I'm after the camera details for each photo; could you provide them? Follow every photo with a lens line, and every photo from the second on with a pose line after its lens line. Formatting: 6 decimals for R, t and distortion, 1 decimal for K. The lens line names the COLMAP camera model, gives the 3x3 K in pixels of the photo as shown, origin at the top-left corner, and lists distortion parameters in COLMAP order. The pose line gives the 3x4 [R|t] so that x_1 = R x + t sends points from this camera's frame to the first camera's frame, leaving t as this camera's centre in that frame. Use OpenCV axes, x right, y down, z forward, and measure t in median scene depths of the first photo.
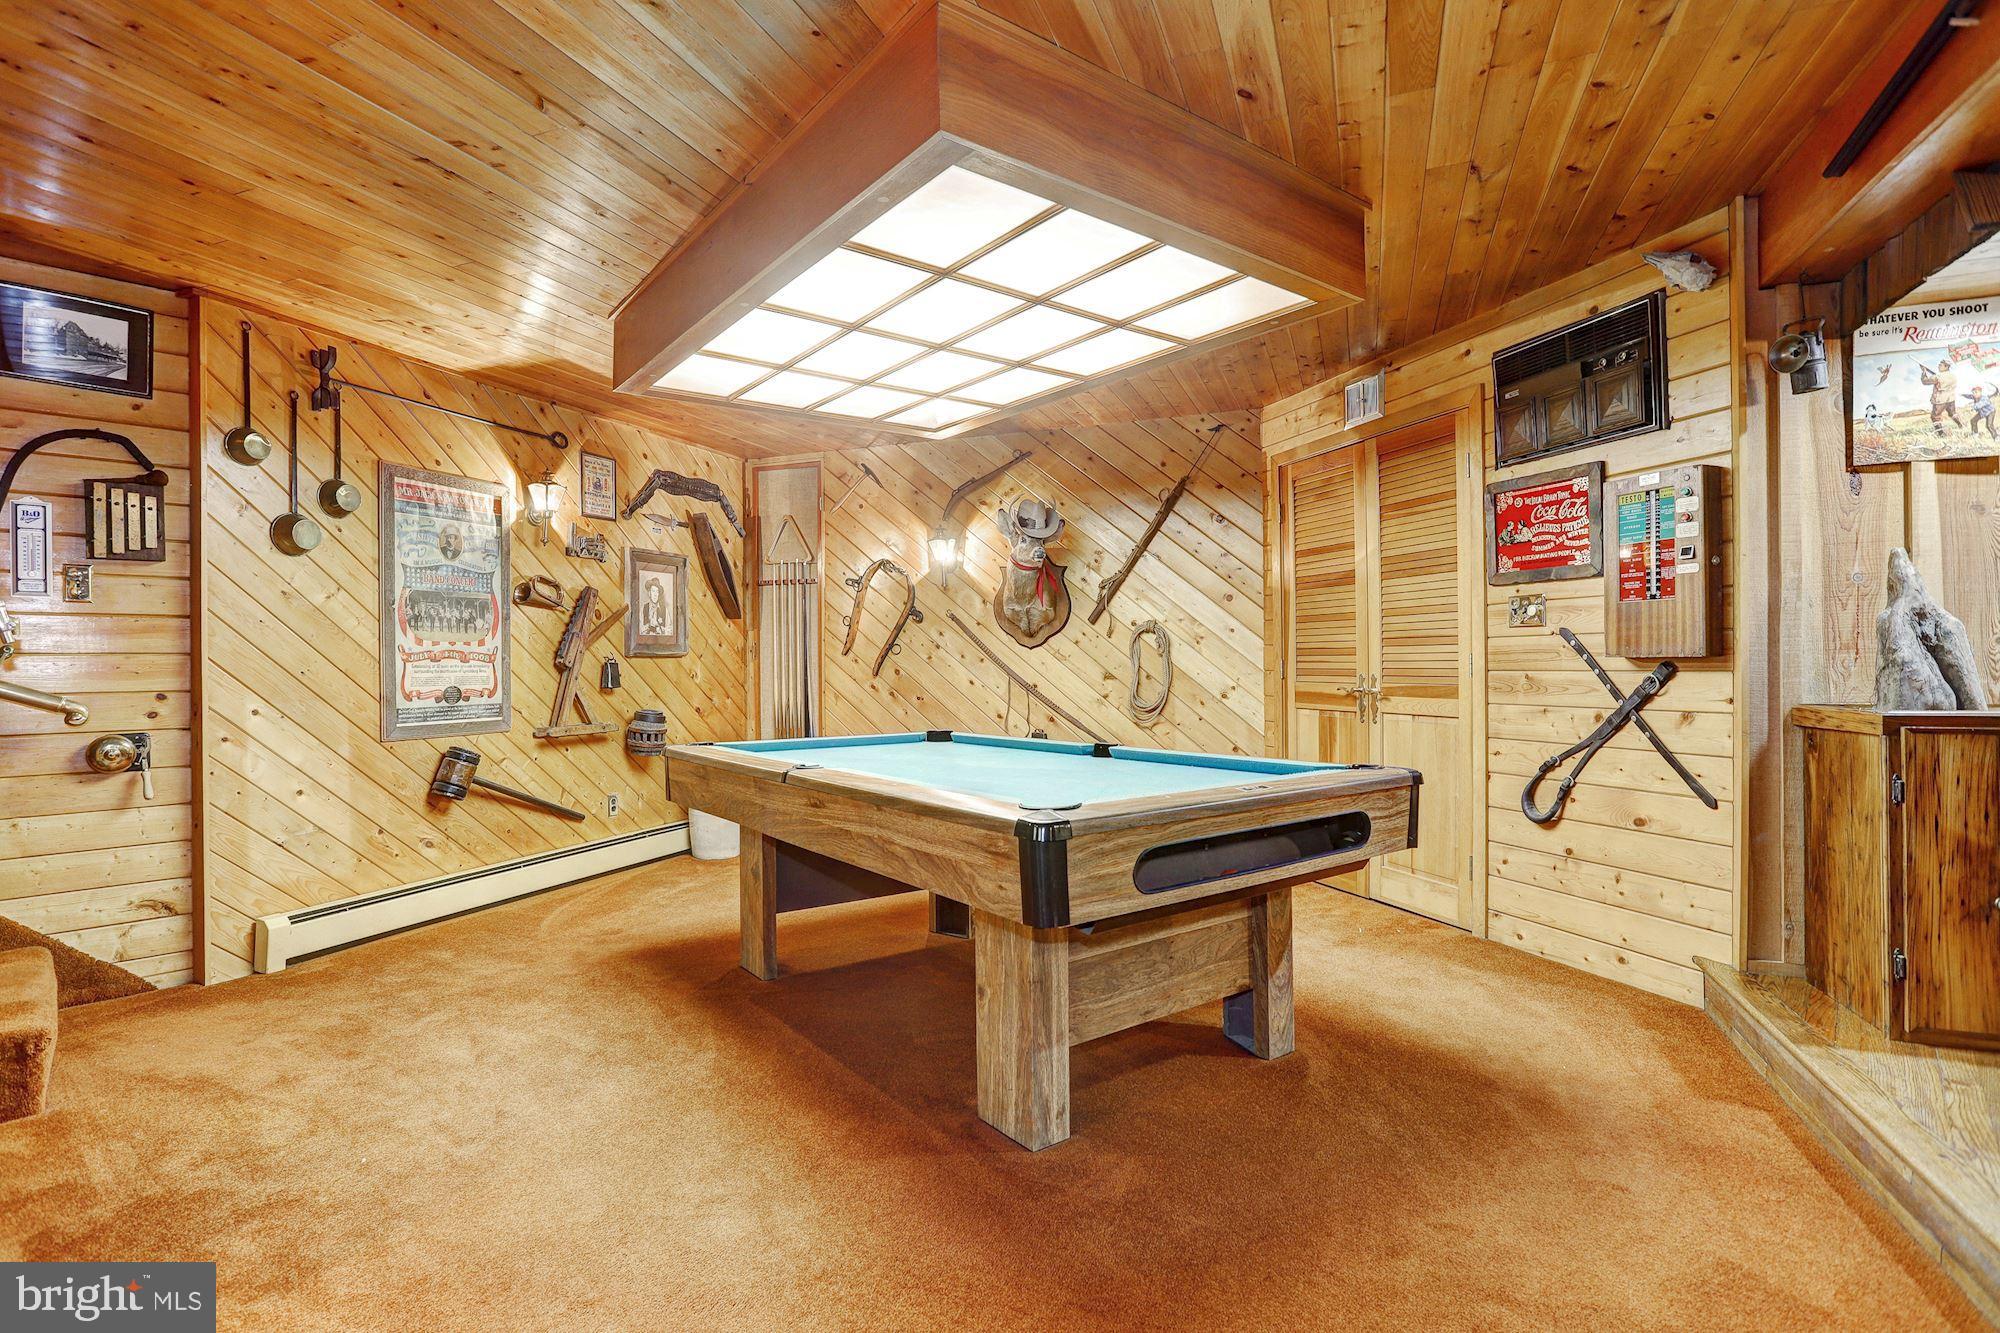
lens RADIAL K [[977.5, 0, 995.5], [0, 977.5, 666.4], [0, 0, 1]] dist [-0.050692, 0.023393]
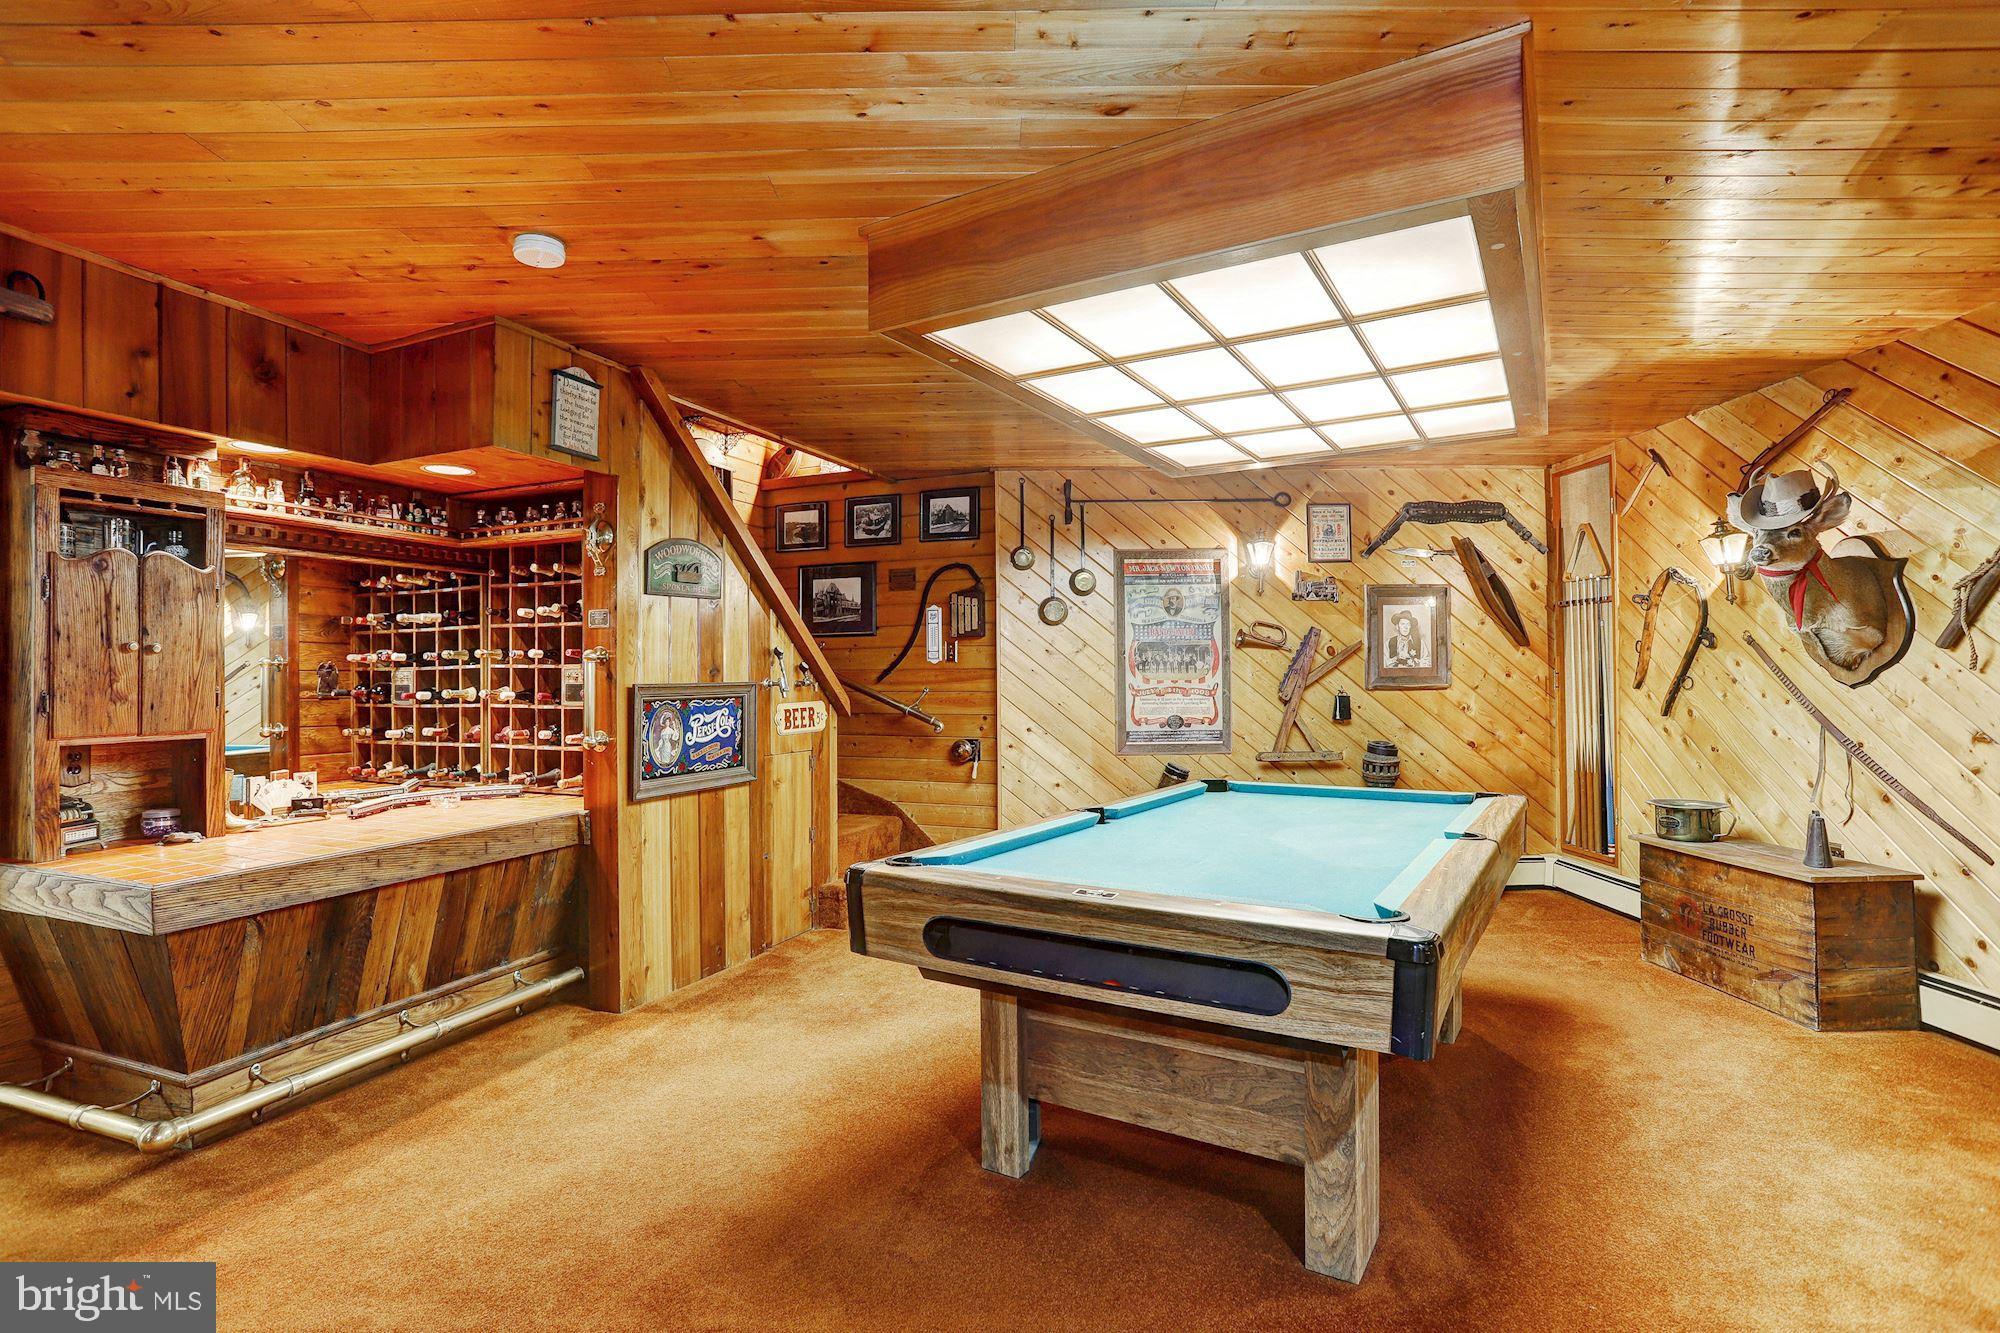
lens RADIAL K [[977.5, 0, 991.8], [0, 977.5, 664.9], [0, 0, 1]] dist [-0.050692, 0.023393]
pose [[0.373921, -0.003381, -0.927455, 0.478261], [0.001560, 0.999994, -0.003016, -0.037281], [0.927459, -0.000319, 0.373924, 0.256503]]
